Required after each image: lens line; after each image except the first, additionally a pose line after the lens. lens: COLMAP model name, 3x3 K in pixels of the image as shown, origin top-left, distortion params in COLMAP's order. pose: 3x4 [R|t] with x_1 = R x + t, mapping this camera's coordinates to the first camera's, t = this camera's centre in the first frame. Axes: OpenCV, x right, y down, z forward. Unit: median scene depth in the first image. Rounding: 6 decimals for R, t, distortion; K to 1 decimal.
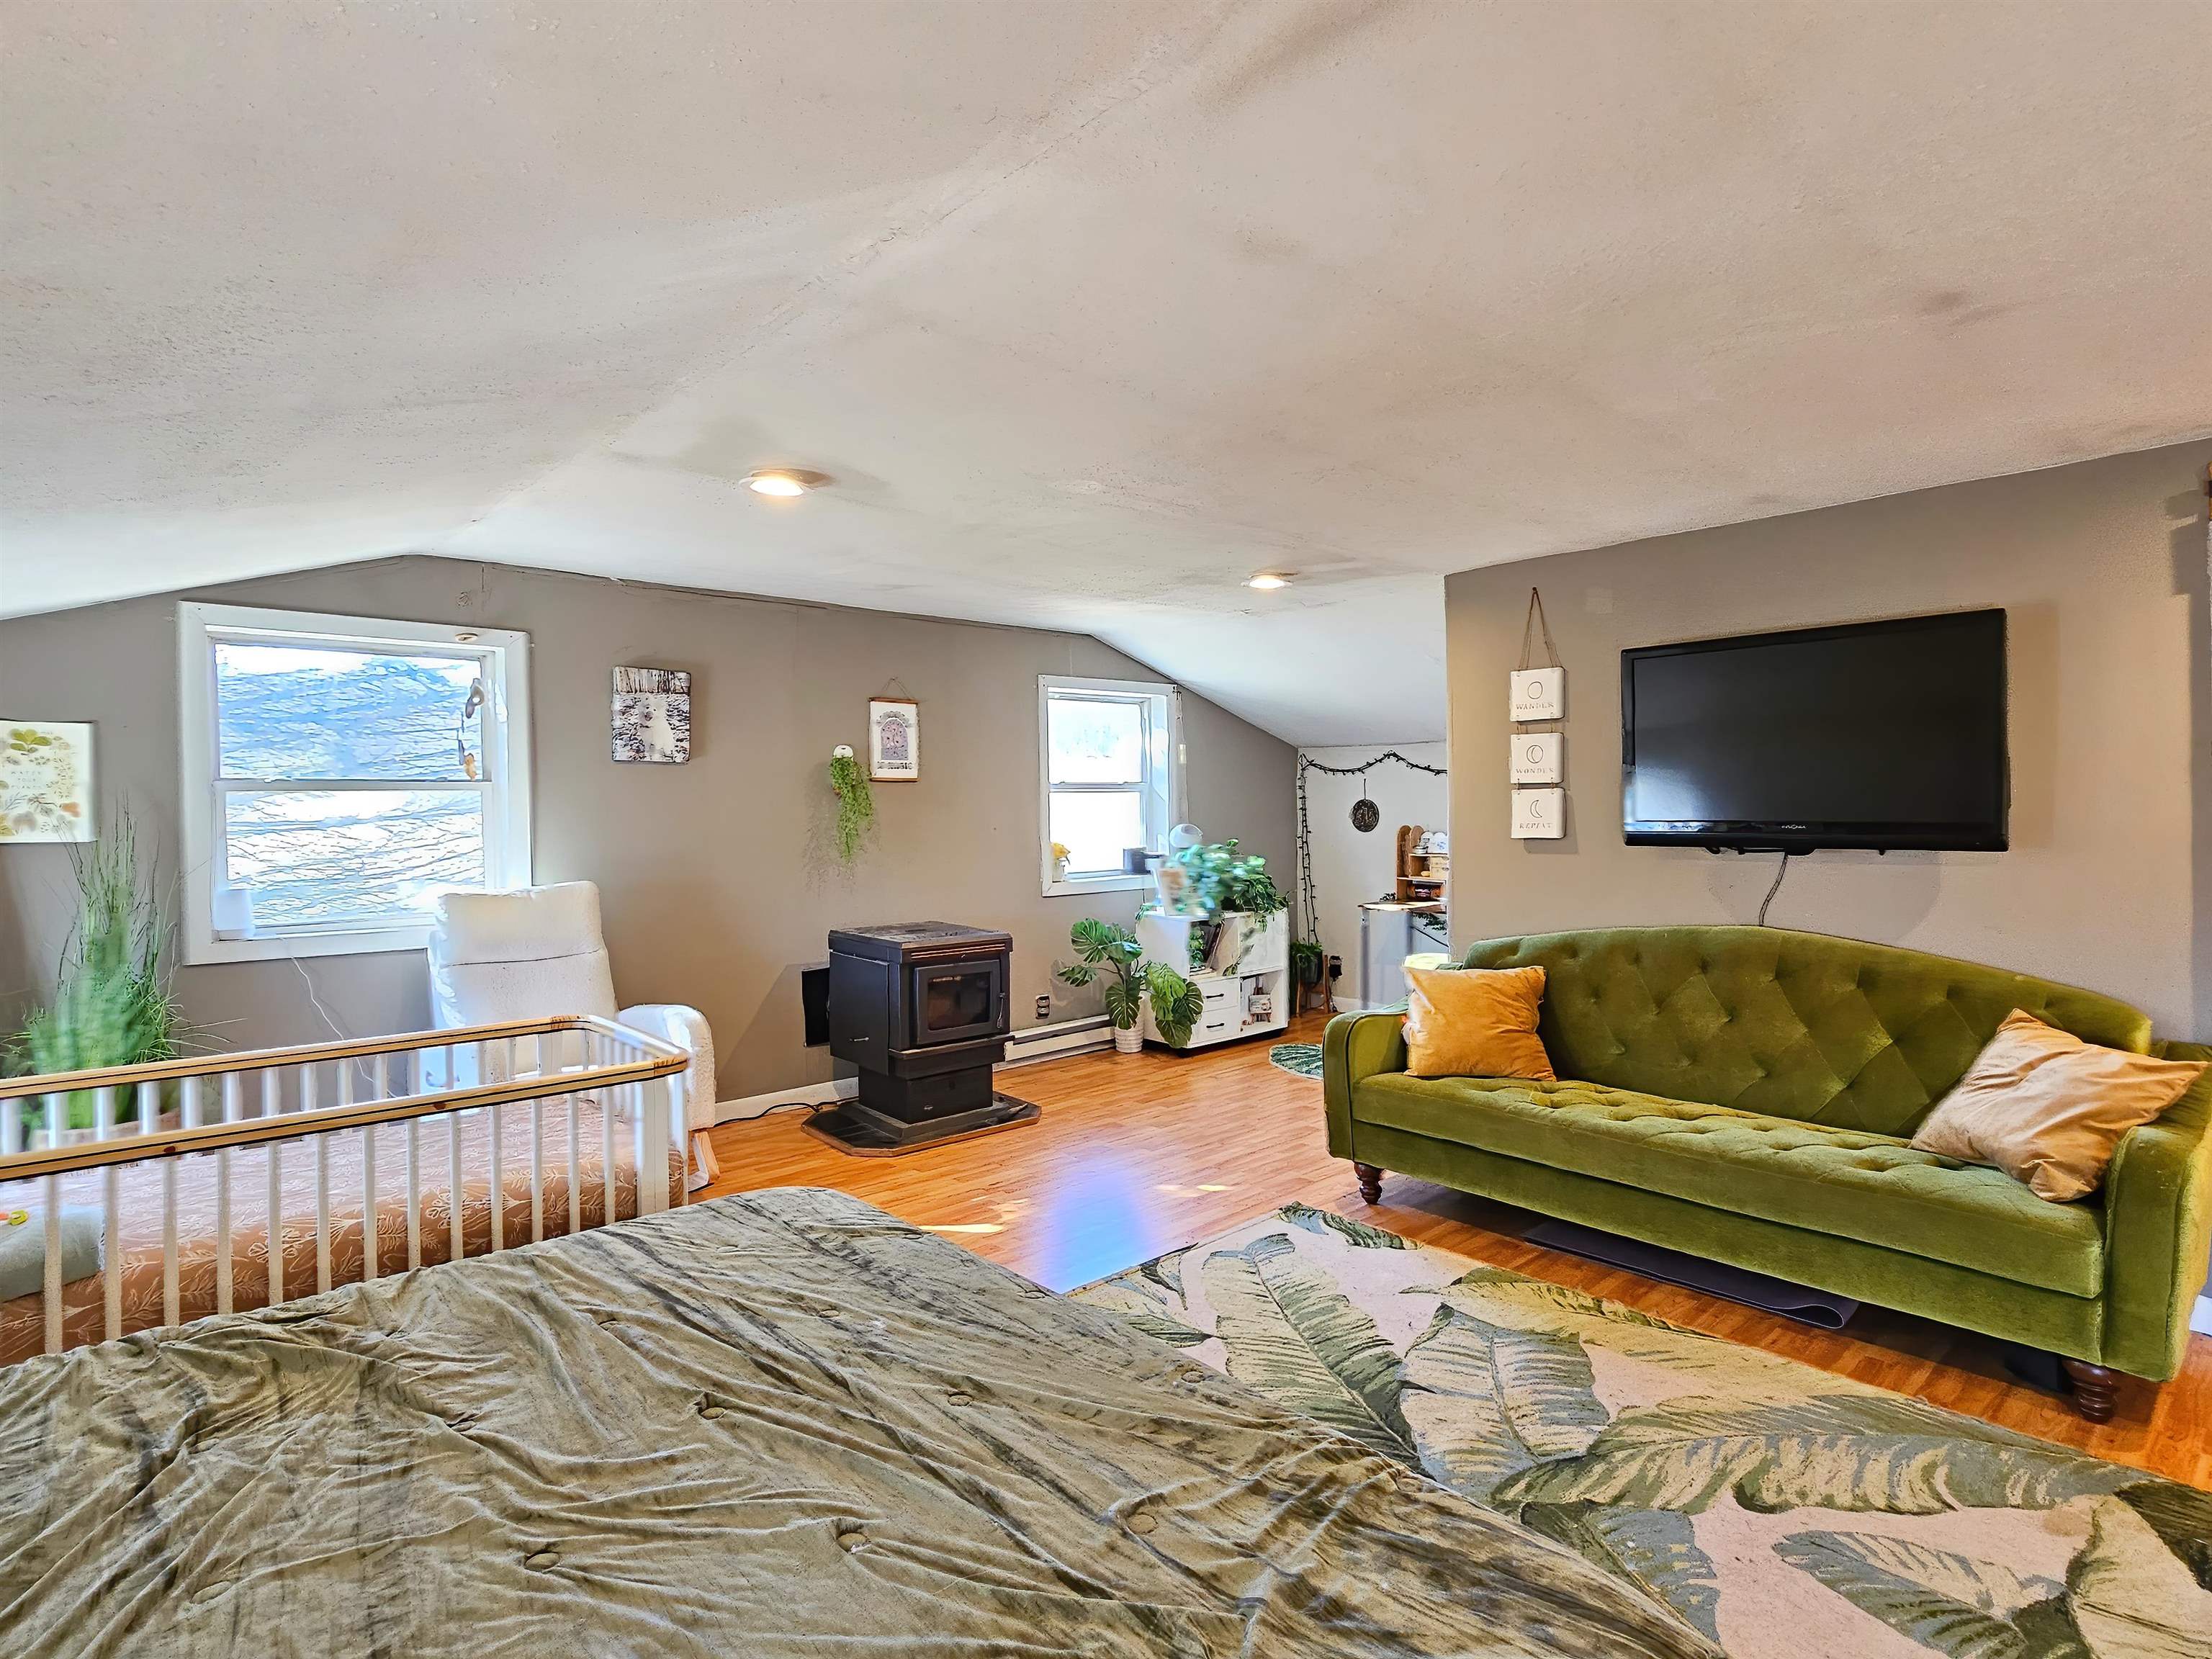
lens RADIAL K [[1092.8, 0, 1106.0], [0, 1092.8, 829.5], [0, 0, 1]] dist [-0.000304, -0.000315]
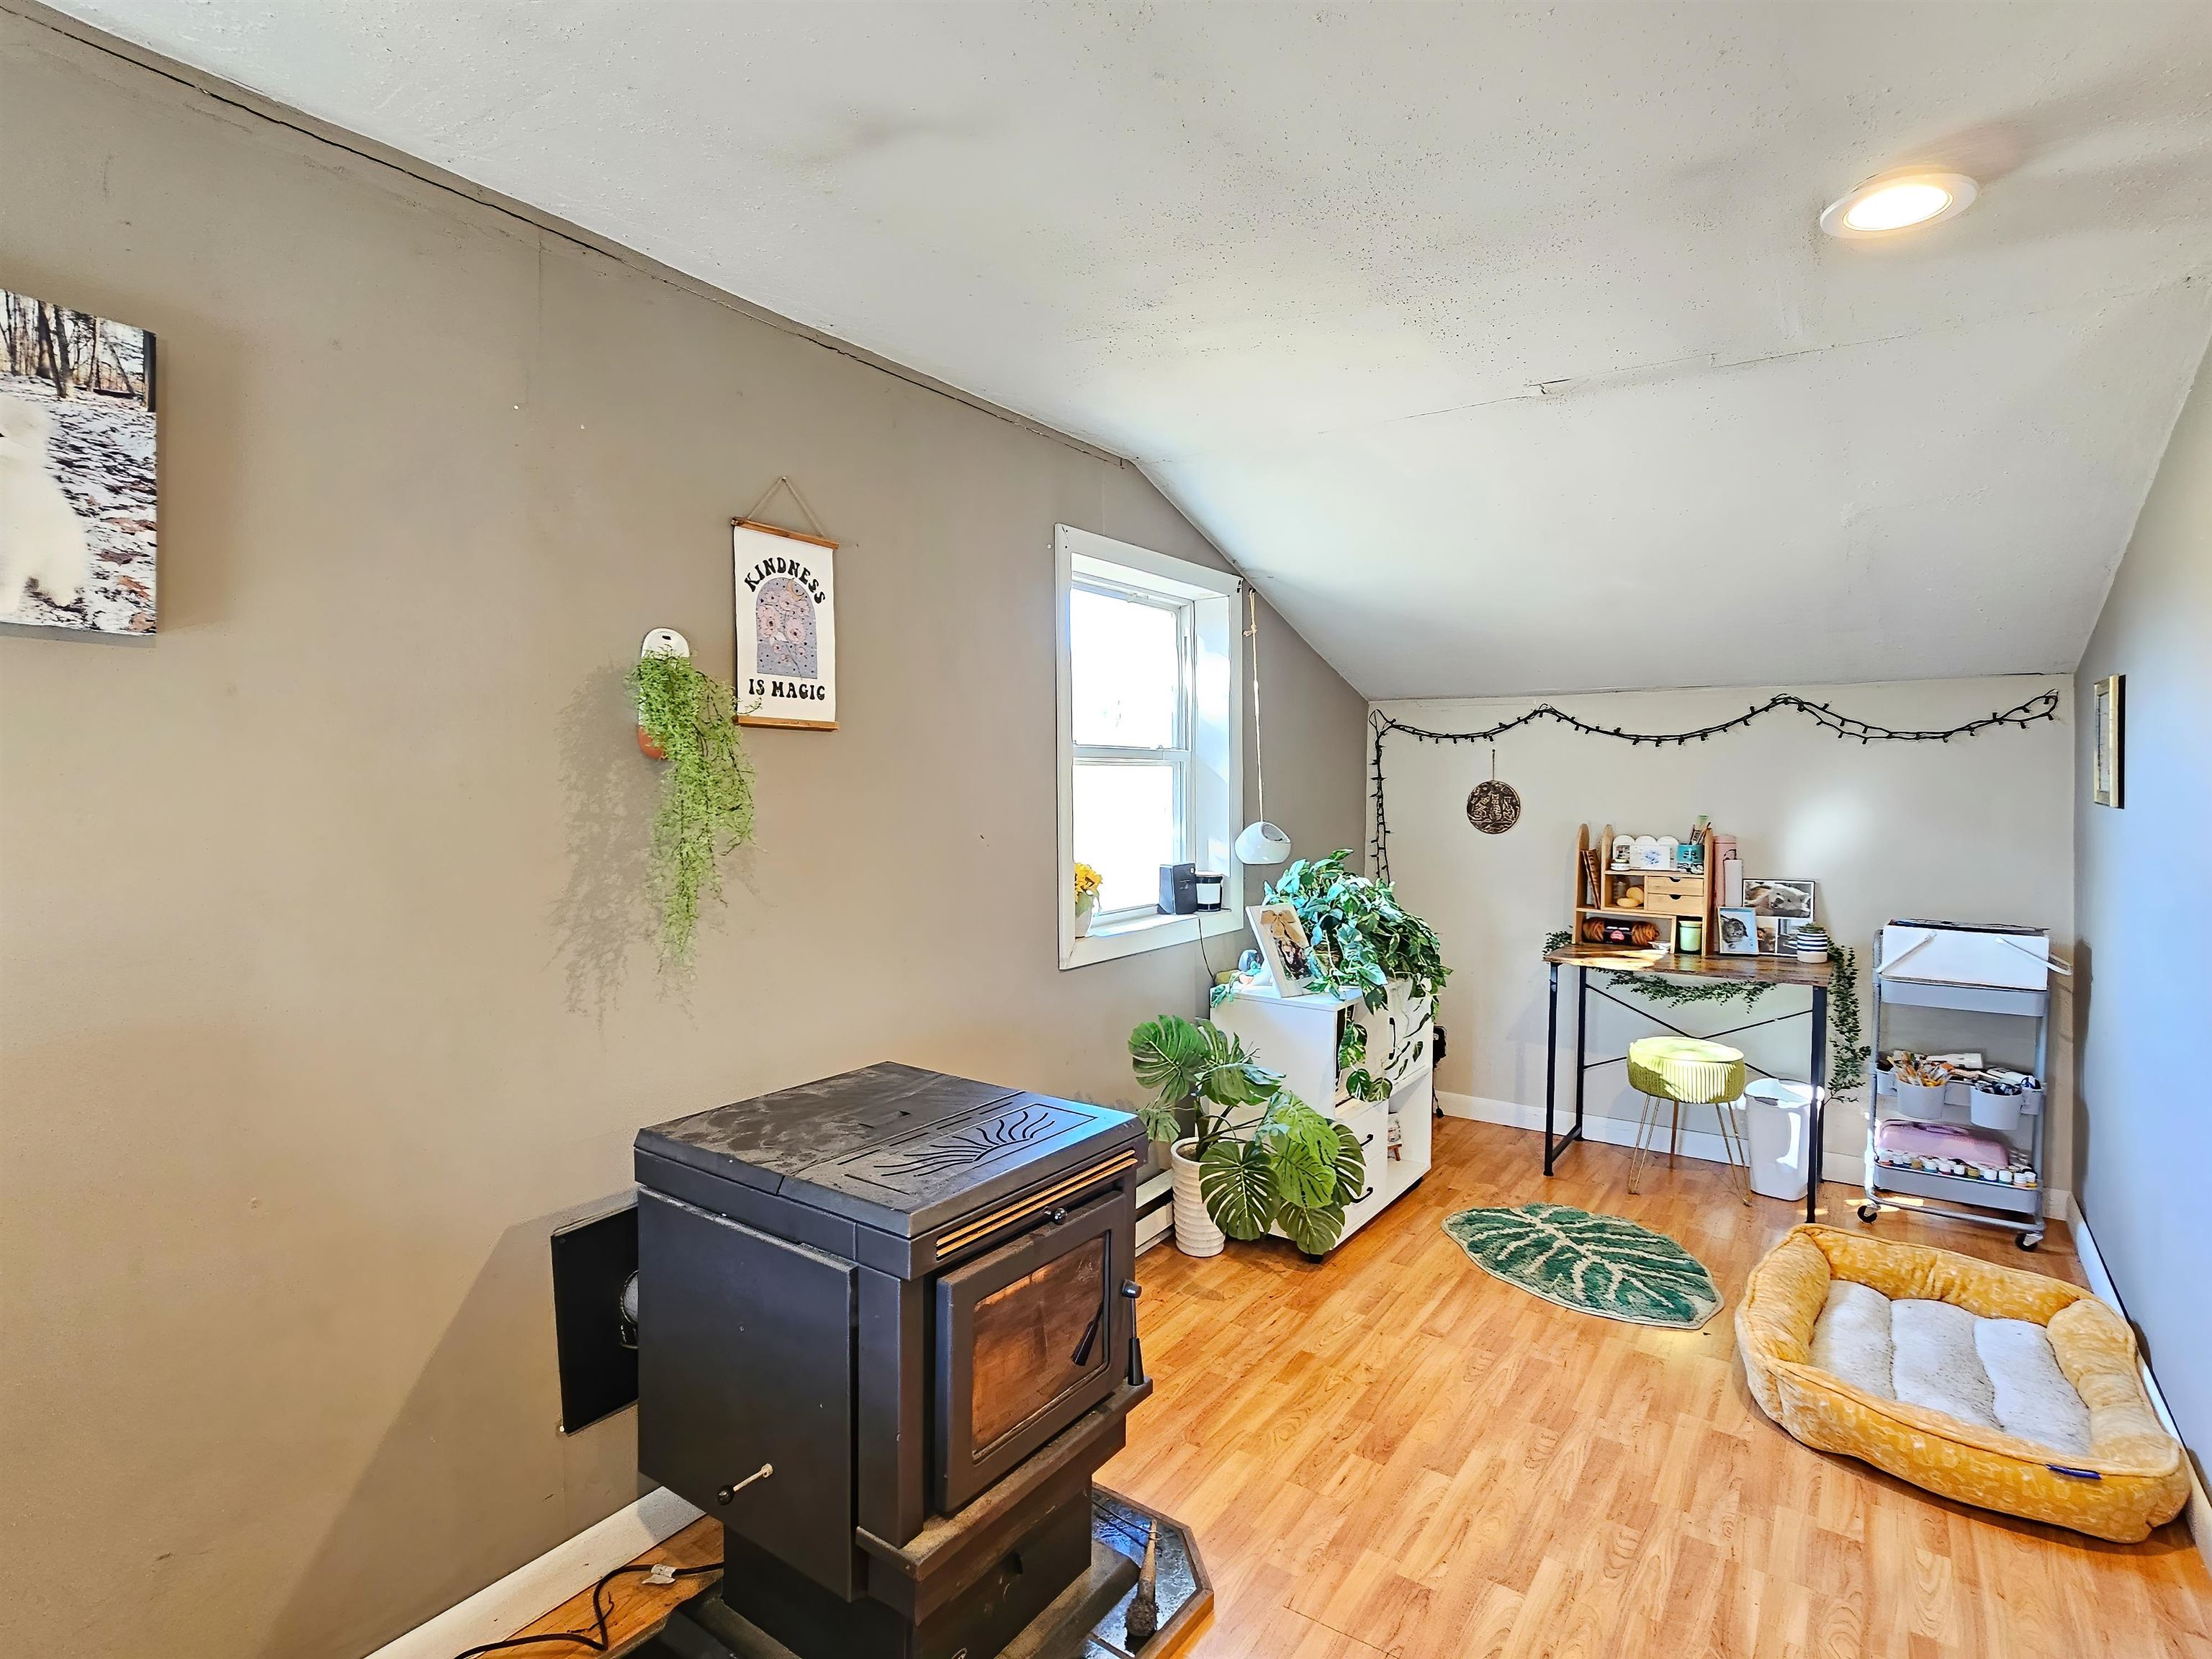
lens RADIAL K [[1083.0, 0, 1079.8], [0, 1083.0, 822.7], [0, 0, 1]] dist [-0.000834, -0.001699]
pose [[0.976356, 0.001525, 0.216162, -0.148582], [-0.003811, 0.999941, 0.010160, -0.010446], [-0.216134, -0.010743, 0.976305, 0.490552]]
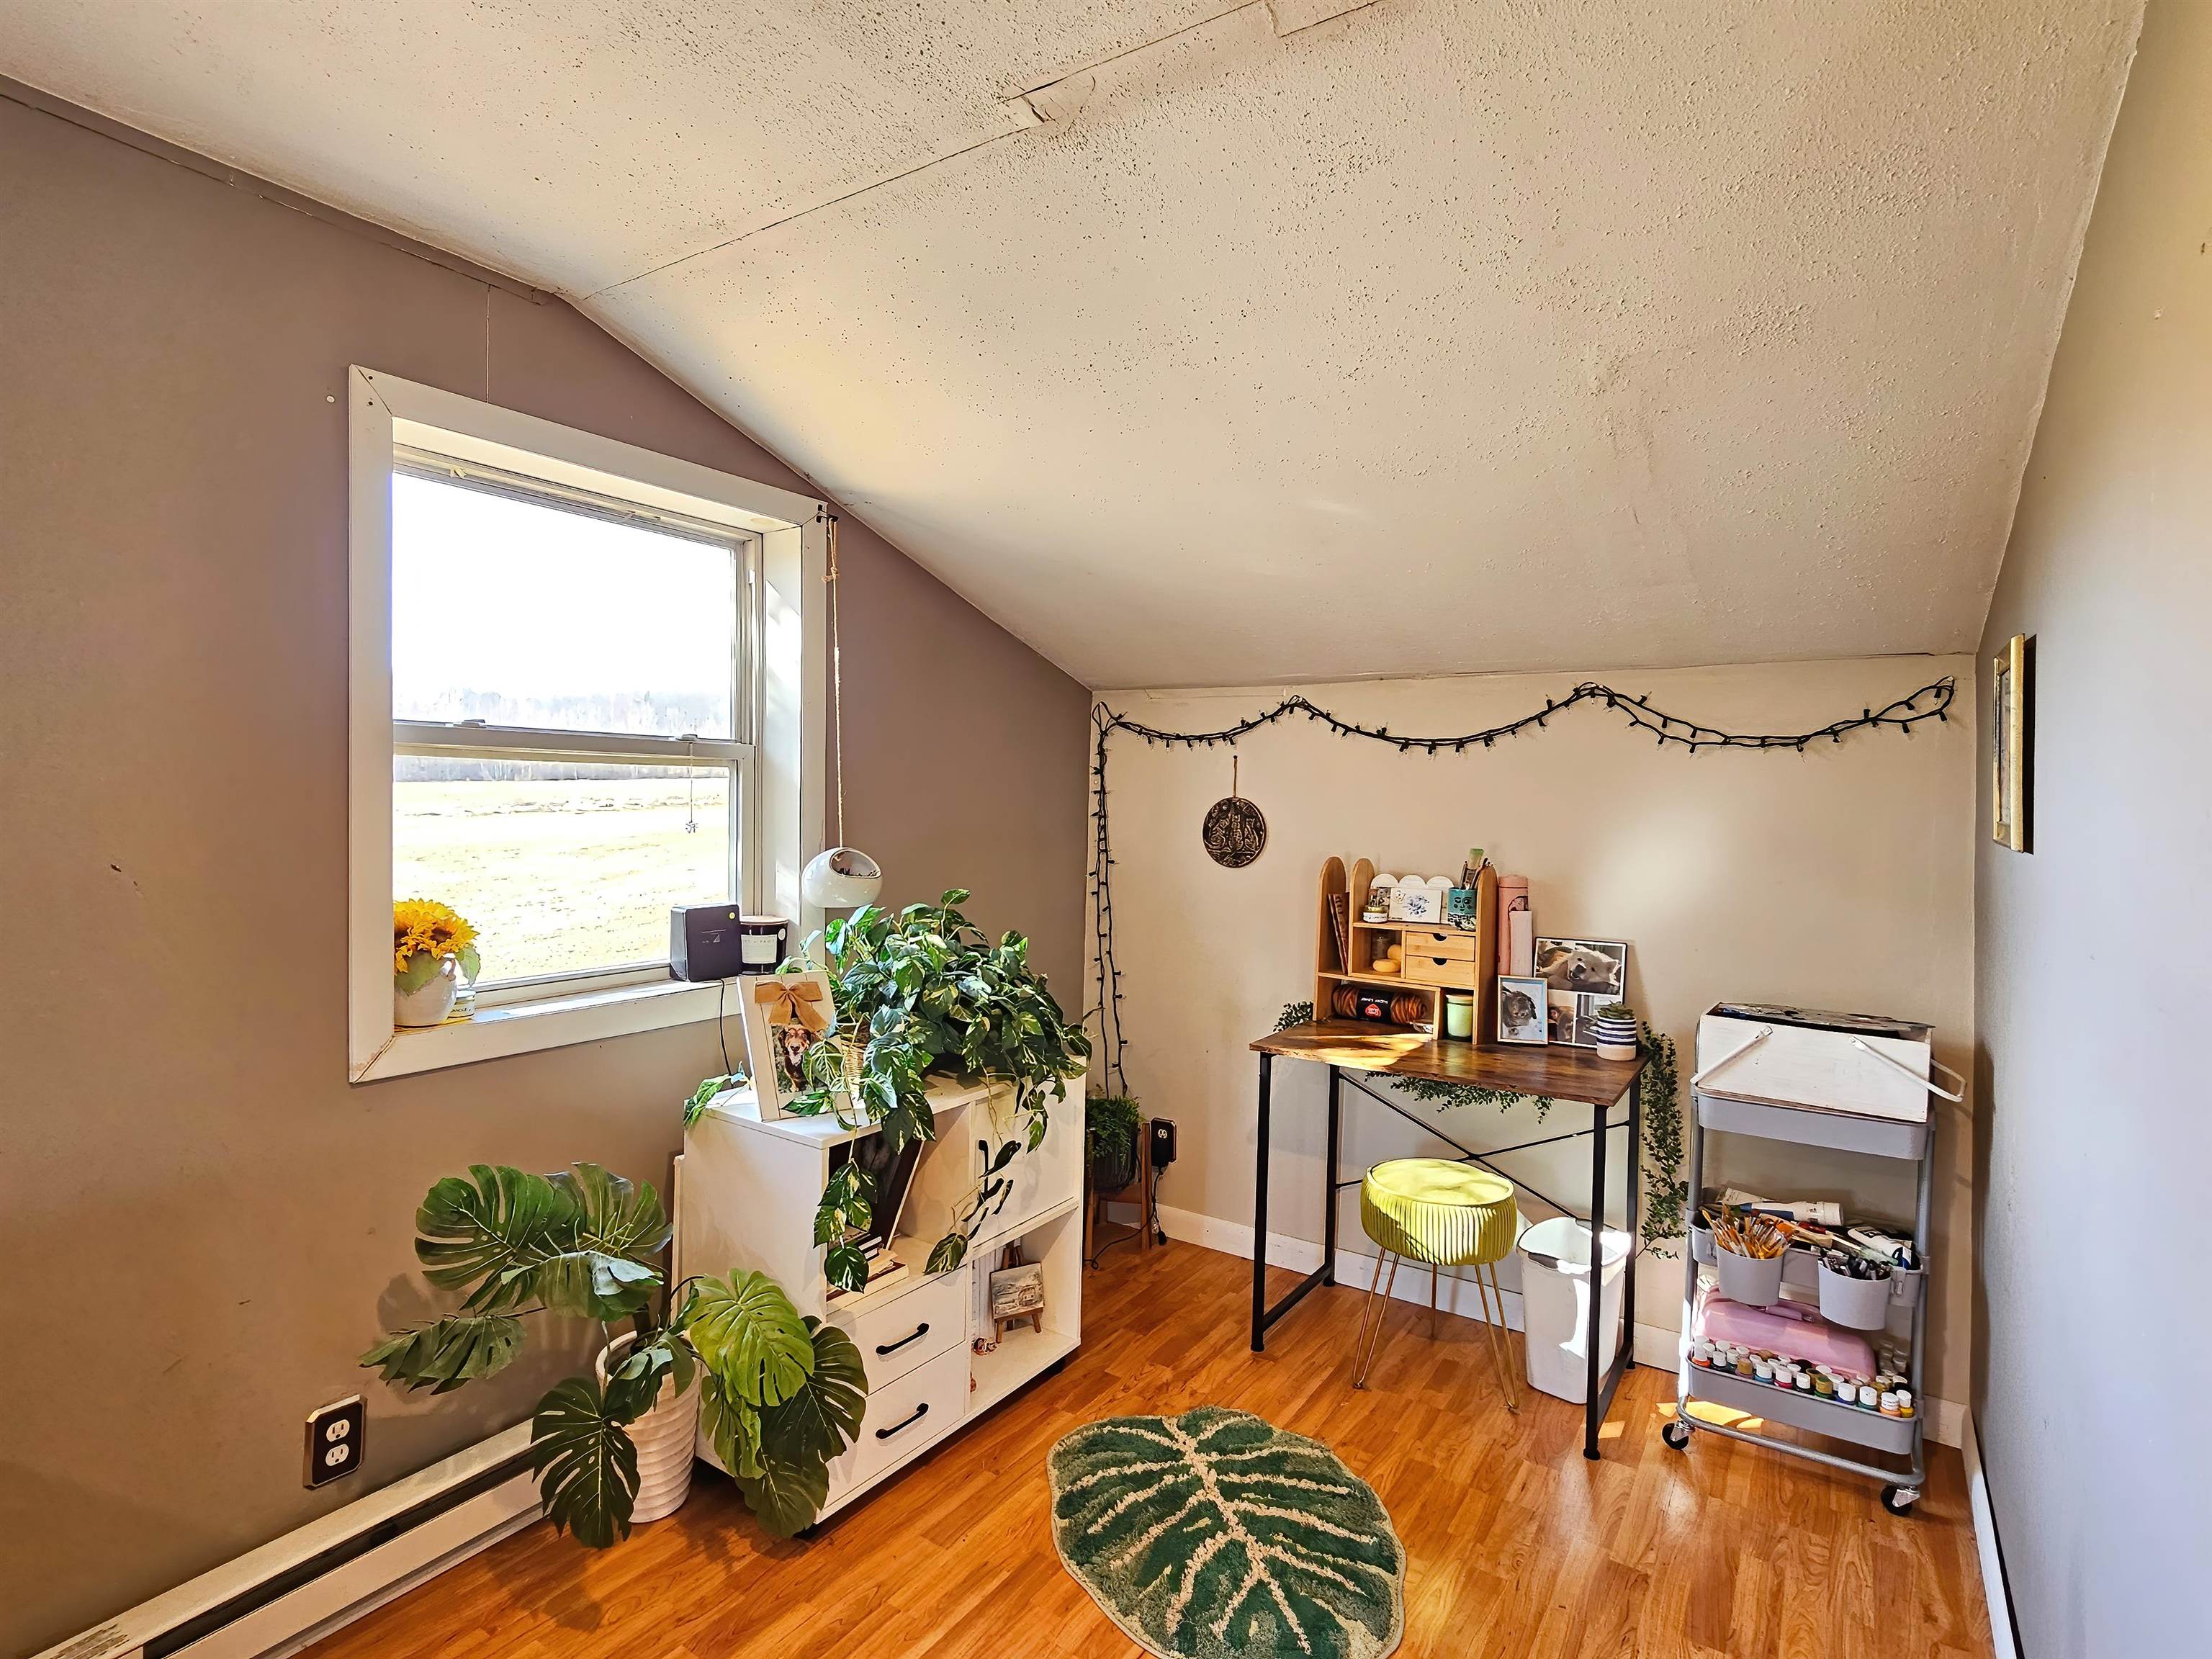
lens RADIAL K [[1083.0, 0, 1079.8], [0, 1083.0, 822.7], [0, 0, 1]] dist [-0.000834, -0.001699]
pose [[0.971063, 0.021922, 0.237814, 0.065872], [-0.020933, 0.999759, -0.006682, -0.013923], [-0.237903, 0.001510, 0.971288, 0.622410]]
